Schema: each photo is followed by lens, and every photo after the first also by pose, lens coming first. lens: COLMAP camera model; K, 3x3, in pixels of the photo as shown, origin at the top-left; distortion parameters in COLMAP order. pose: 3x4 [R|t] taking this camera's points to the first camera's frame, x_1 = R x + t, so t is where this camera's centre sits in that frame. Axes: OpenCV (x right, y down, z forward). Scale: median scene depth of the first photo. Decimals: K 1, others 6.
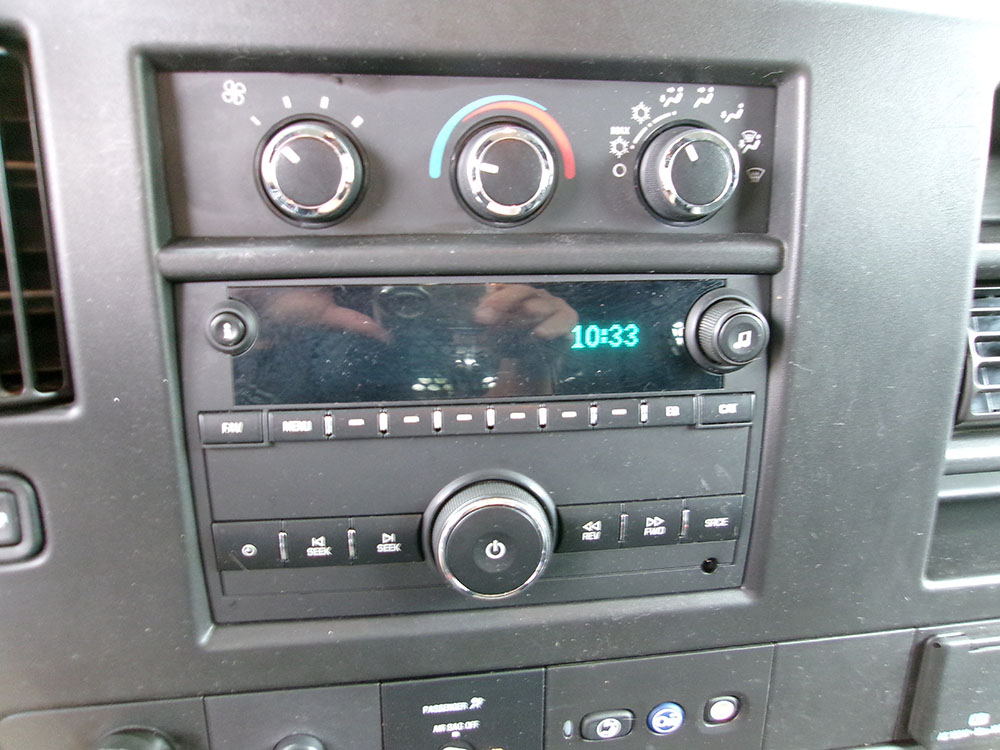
lens RADIAL K [[786.5, 0, 502.6], [0, 786.5, 377.8], [0, 0, 1]] dist [-0.015139, 0.039636]
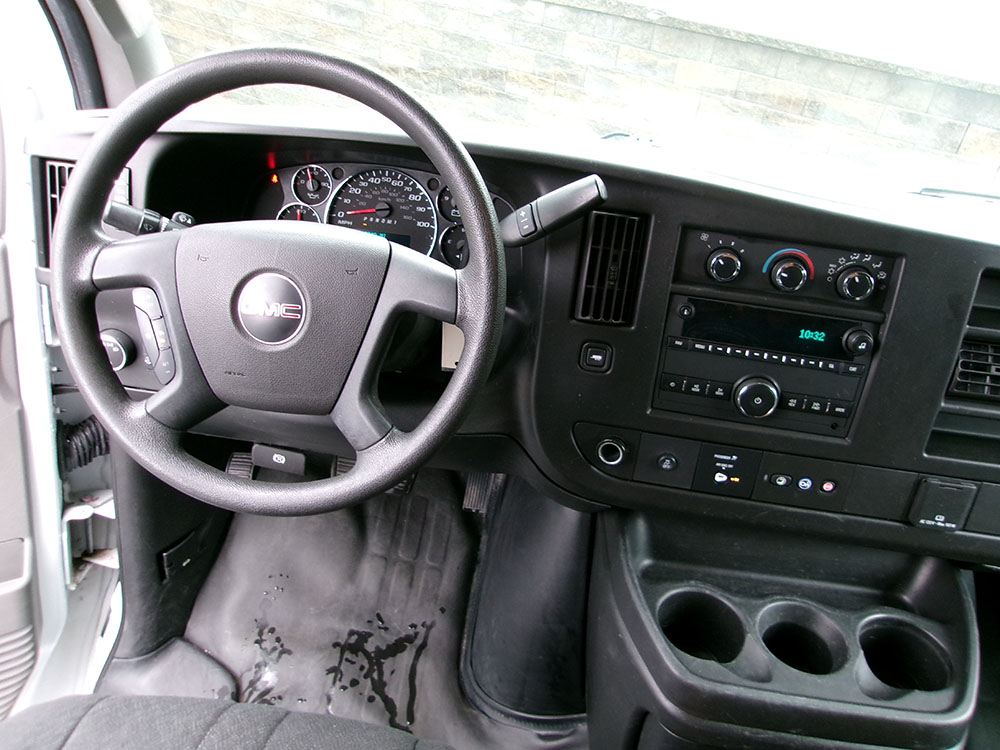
lens RADIAL K [[786.5, 0, 497.1], [0, 786.5, 376.6], [0, 0, 1]] dist [-0.015139, 0.039636]
pose [[0.956670, 0.192195, -0.218732, -0.304608], [-0.174653, 0.979833, 0.097078, 0.015961], [0.232978, -0.054669, 0.970944, -1.998750]]
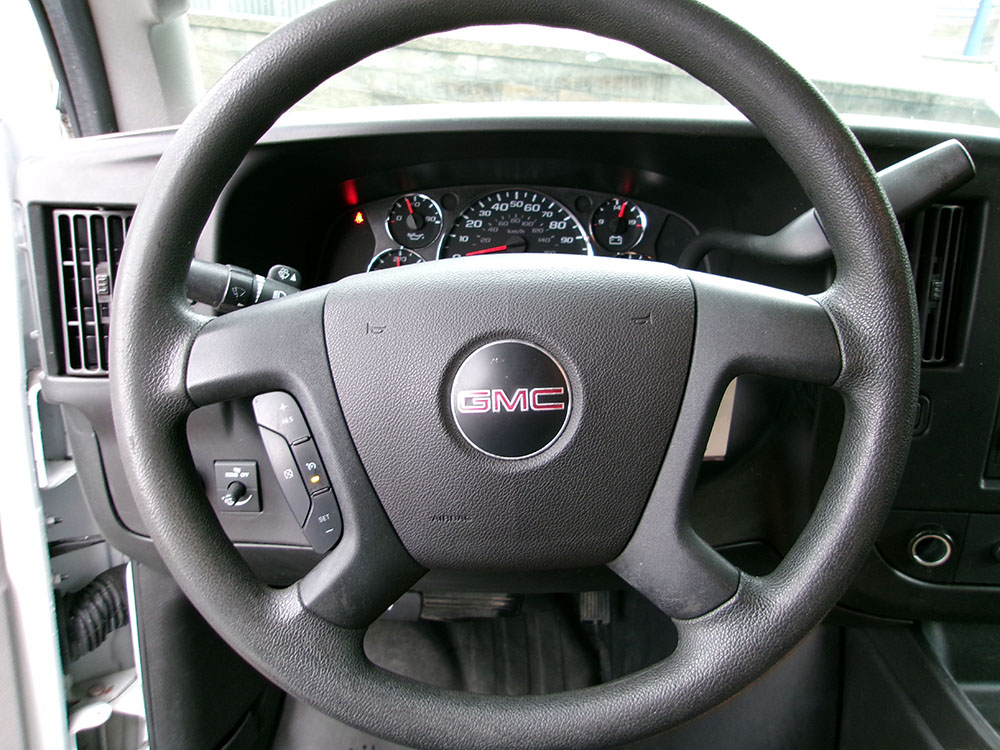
lens RADIAL K [[786.5, 0, 501.5], [0, 786.5, 372.0], [0, 0, 1]] dist [-0.015139, 0.039636]
pose [[0.987652, 0.064997, -0.142548, -1.349722], [-0.064430, 0.997885, 0.008597, 0.104966], [0.142805, 0.000694, 0.989751, -1.204222]]
